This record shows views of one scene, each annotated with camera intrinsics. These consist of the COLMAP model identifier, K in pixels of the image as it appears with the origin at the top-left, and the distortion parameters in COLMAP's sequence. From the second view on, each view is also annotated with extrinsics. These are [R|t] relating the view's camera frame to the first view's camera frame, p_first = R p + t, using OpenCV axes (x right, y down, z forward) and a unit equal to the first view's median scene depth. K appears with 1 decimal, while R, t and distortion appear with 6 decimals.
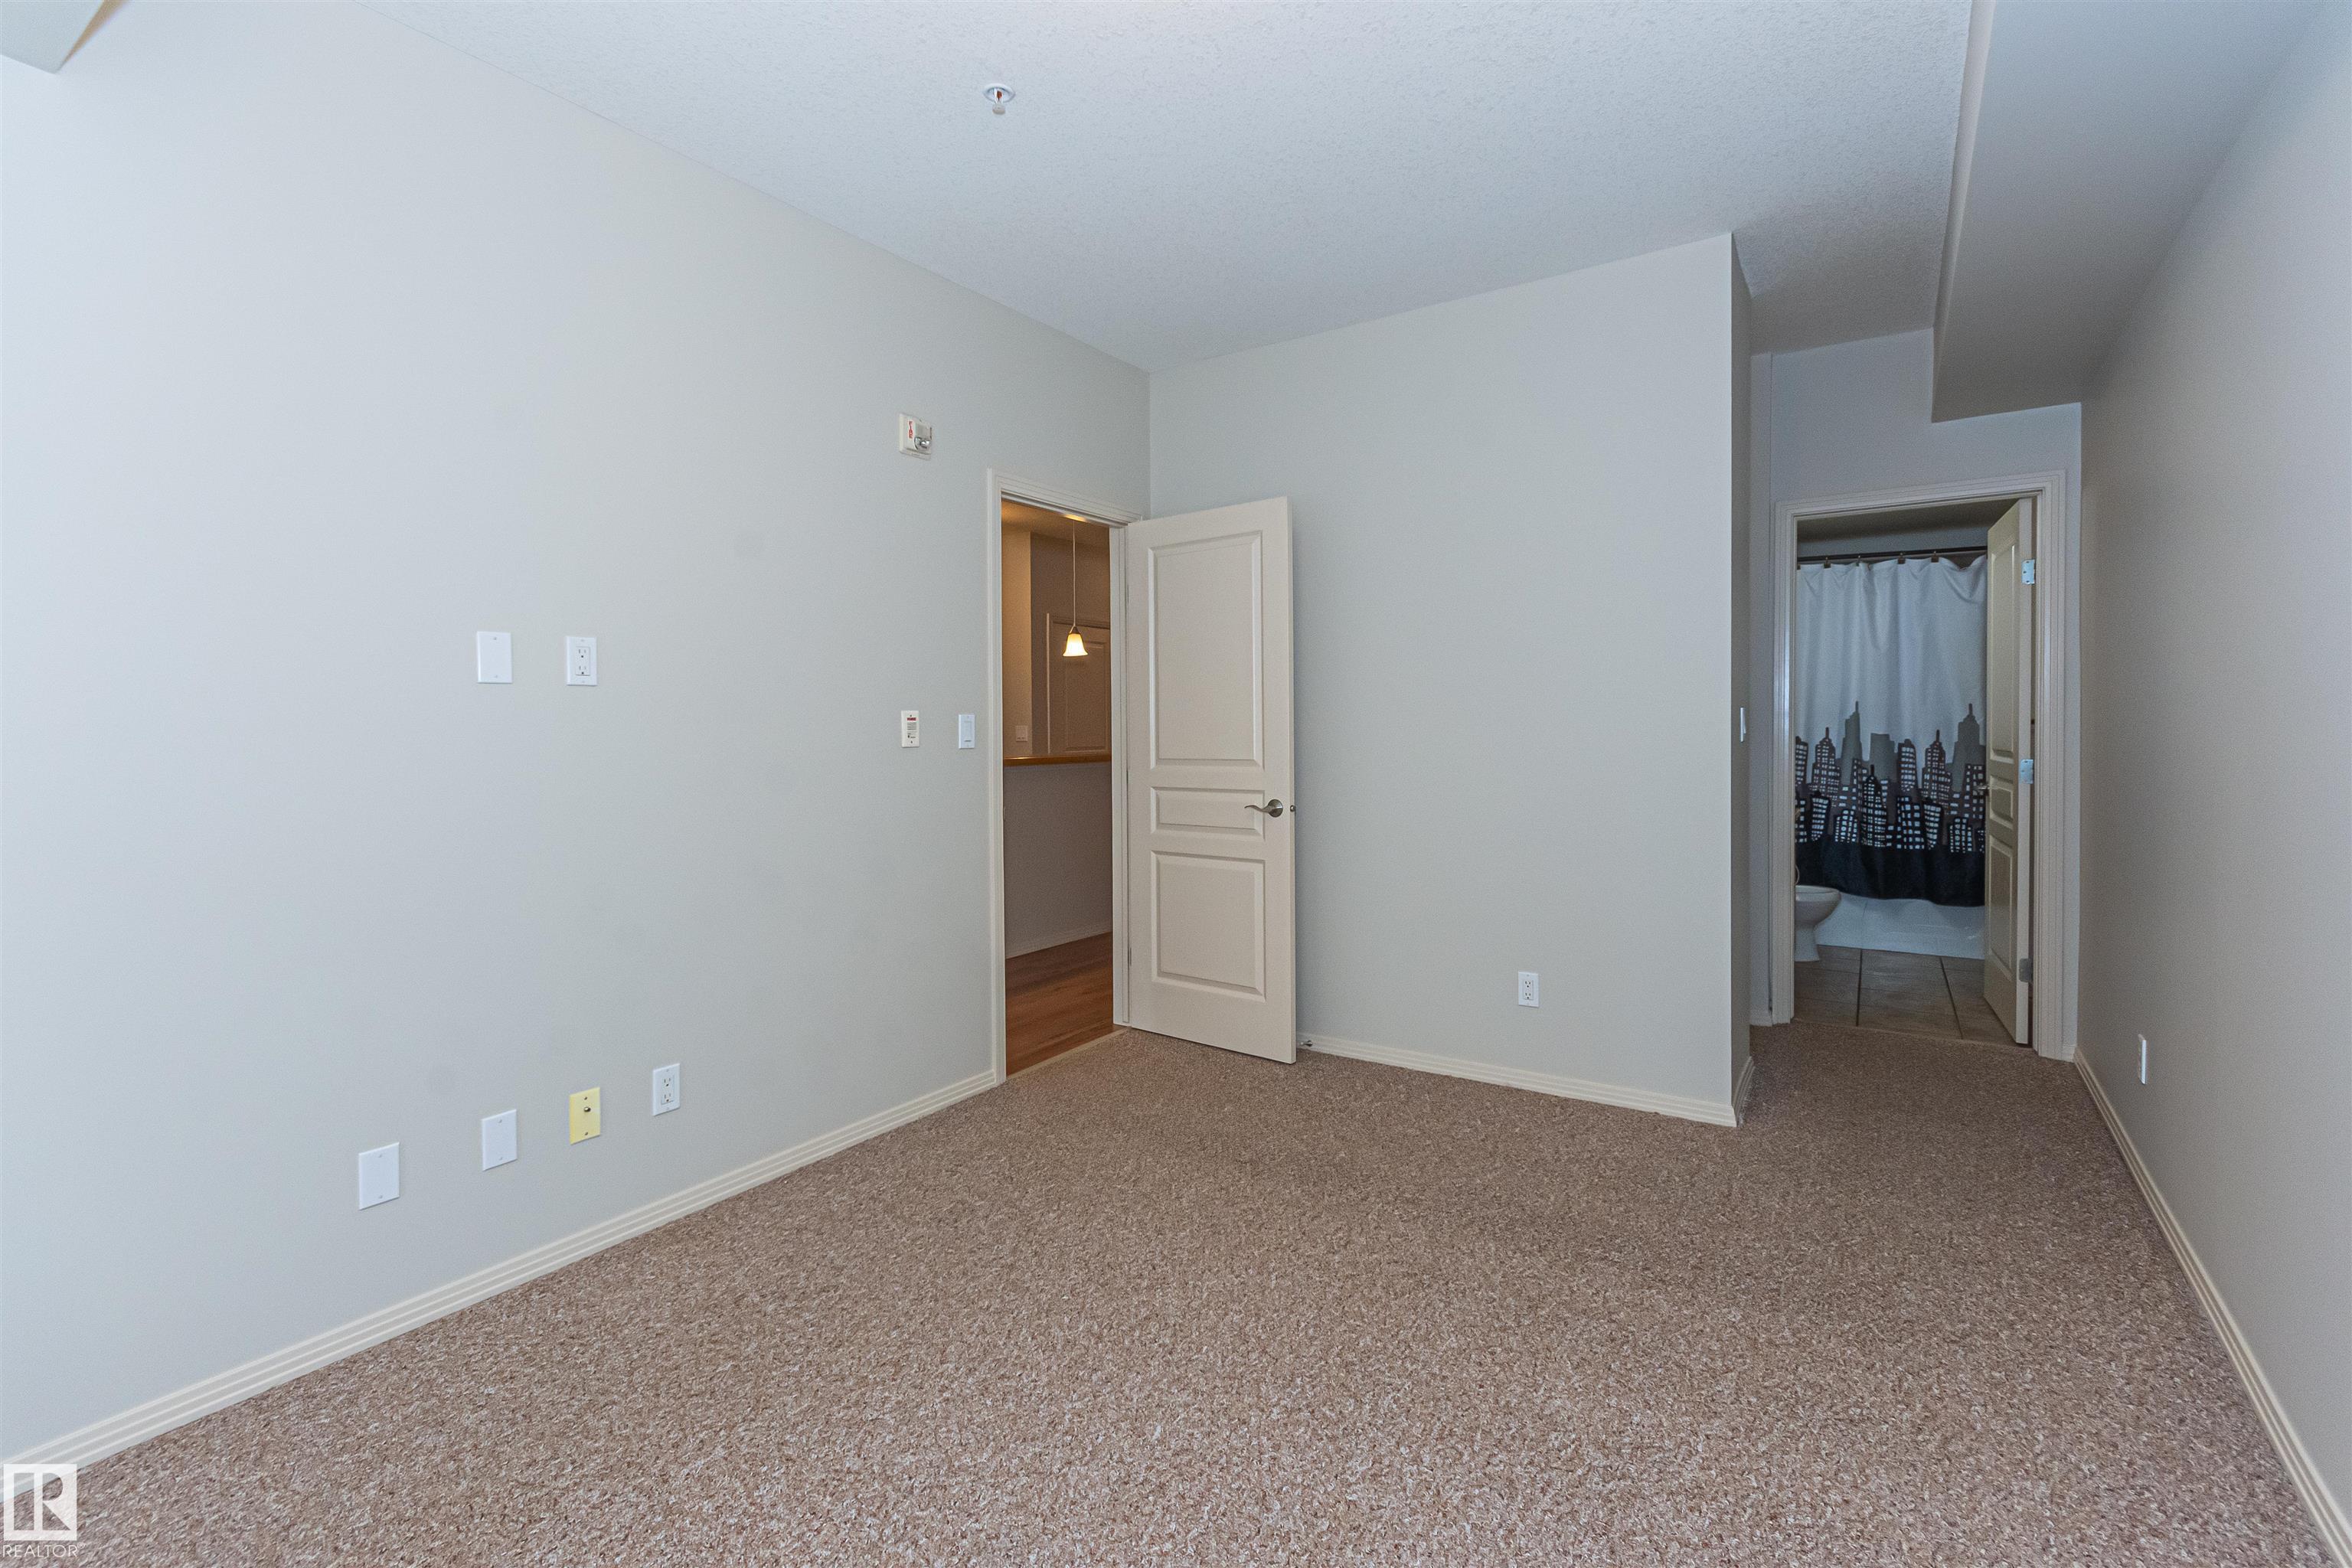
lens RADIAL K [[1032.9, 0, 1197.5], [0, 1032.9, 711.9], [0, 0, 1]] dist [0.000061, 0.000436]
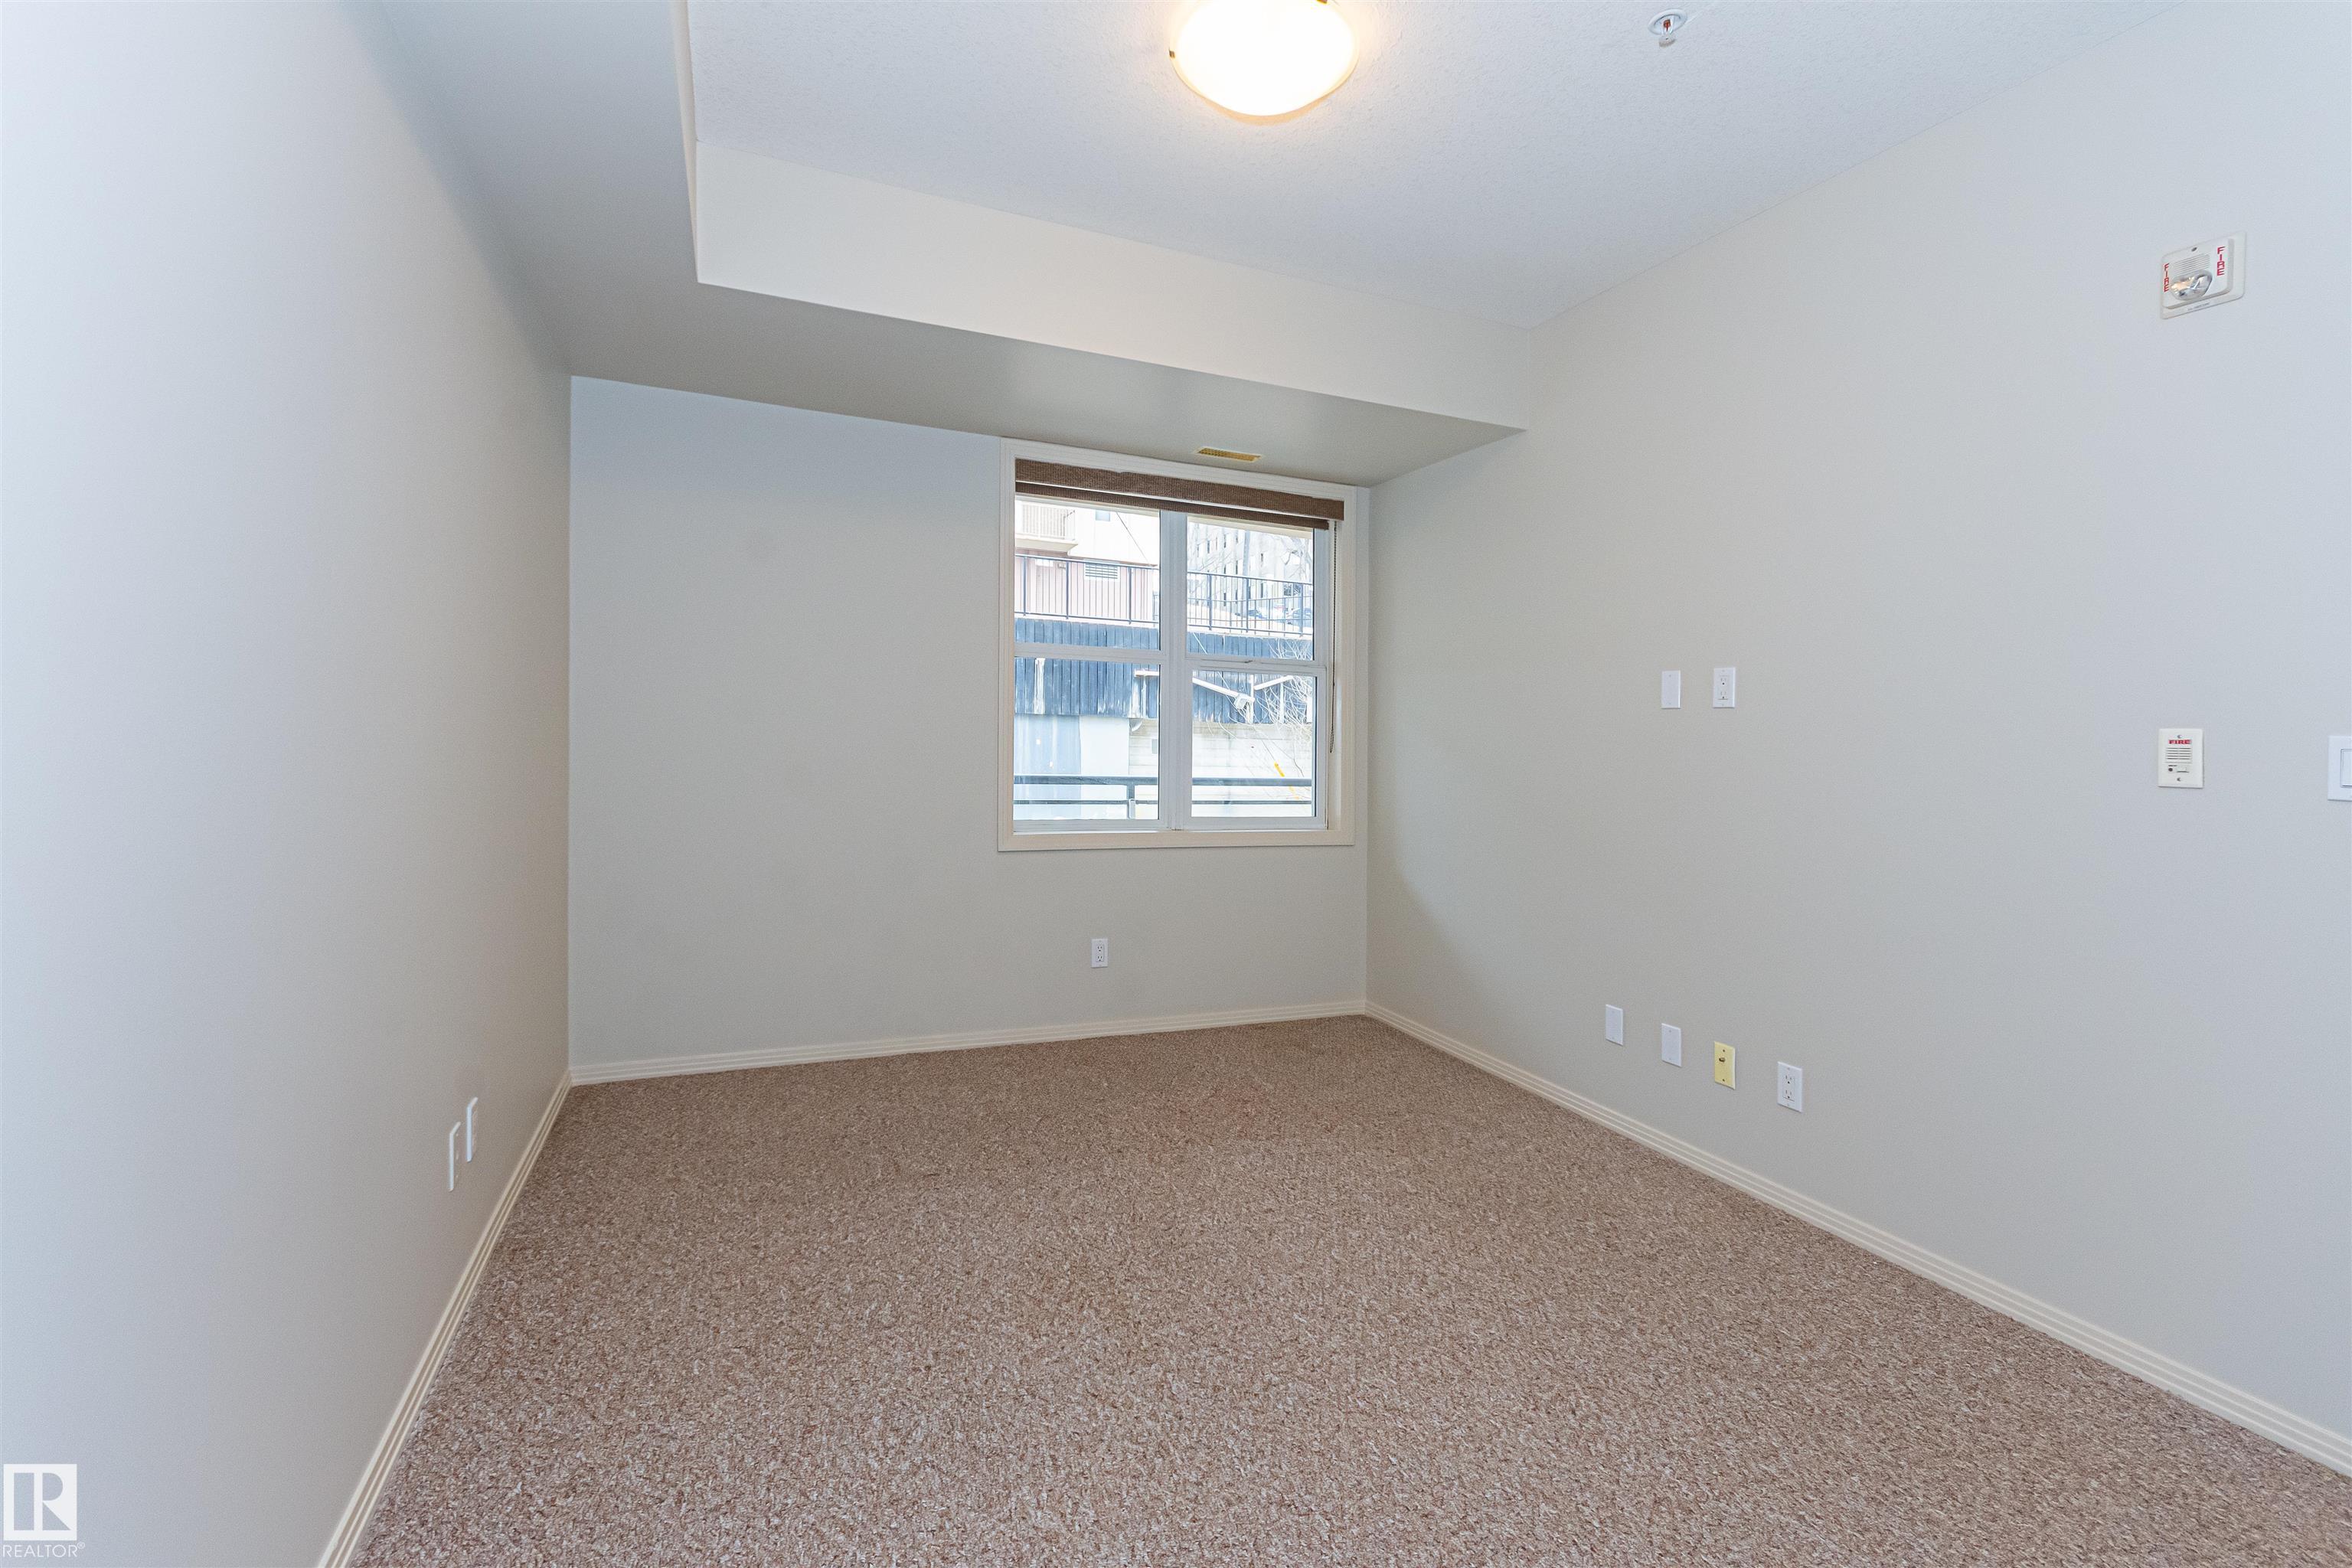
lens RADIAL K [[1048.0, 0, 1170.0], [0, 1048.0, 748.2], [0, 0, 1]] dist [-0.001077, 0.000306]
pose [[-0.559204, 0.011449, -0.828951, 0.481140], [-0.004676, 0.999845, 0.016963, 0.002487], [0.829017, 0.013362, -0.559064, 0.706495]]
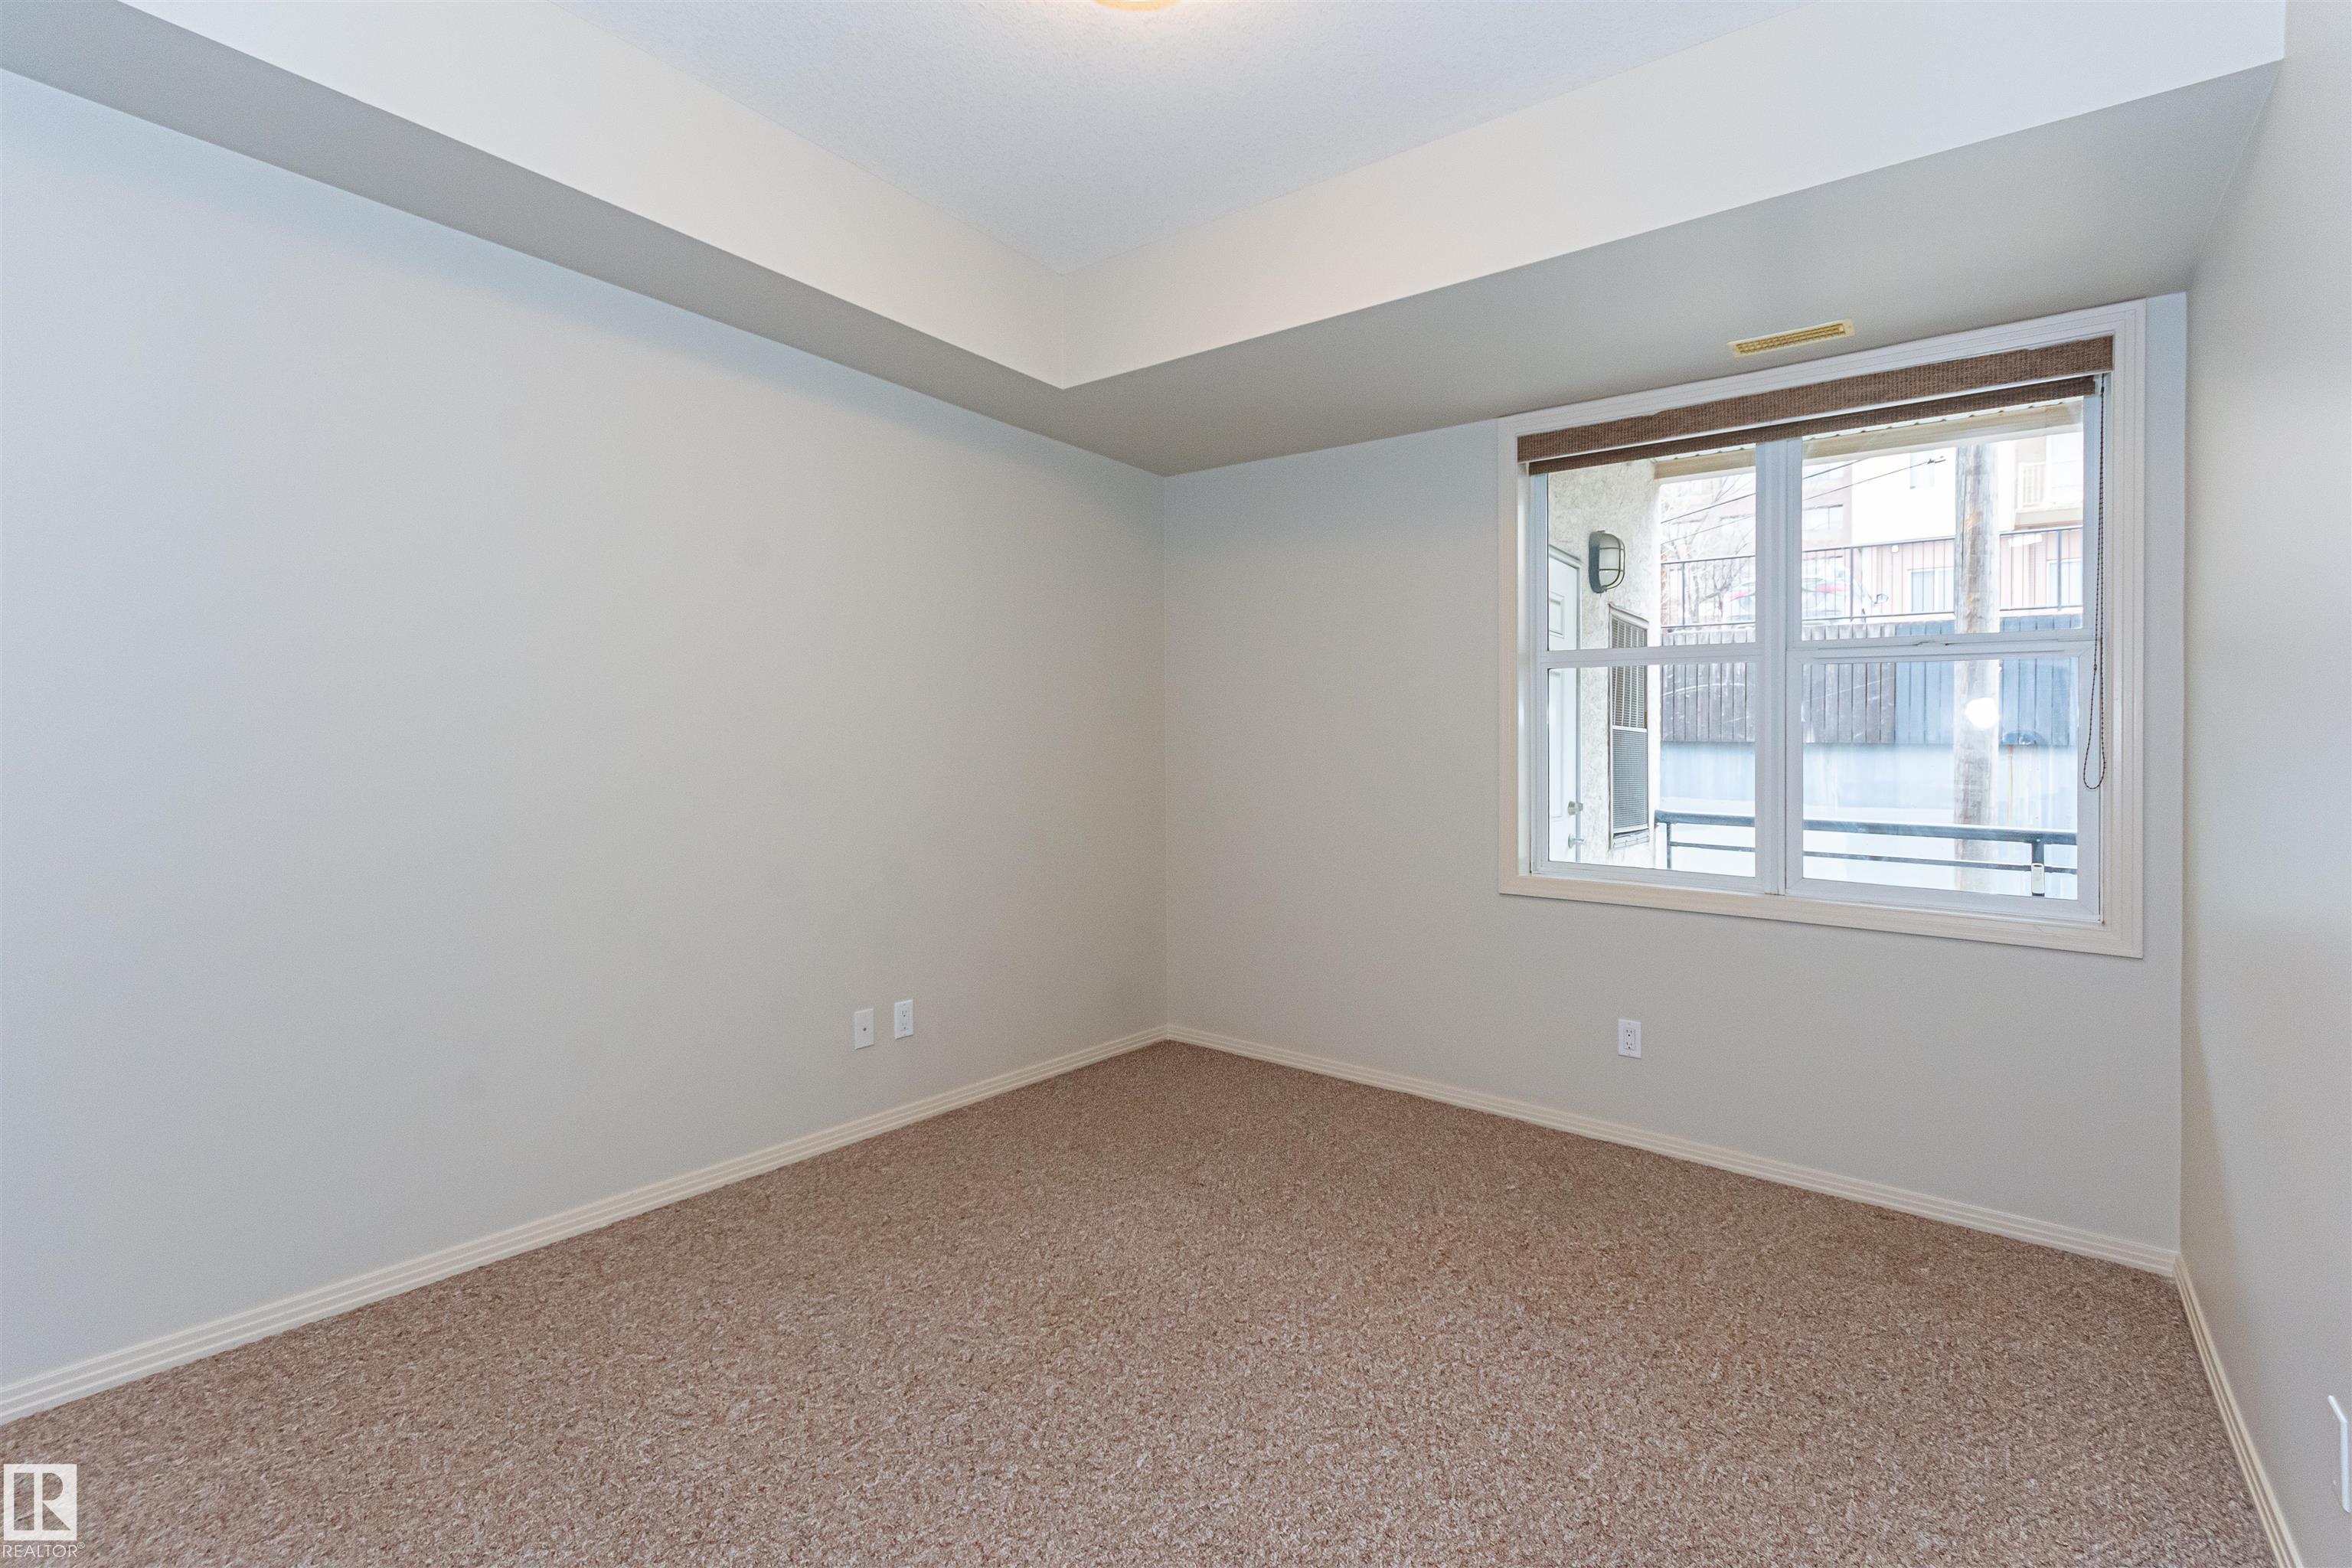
lens RADIAL K [[1035.4, 0, 1183.2], [0, 1035.4, 778.4], [0, 0, 1]] dist [0.002185, 0.000496]
pose [[-0.997307, -0.006608, 0.073035, -0.066082], [-0.006295, 0.999970, 0.004508, 0.022678], [-0.073063, 0.004036, -0.997319, 0.894599]]
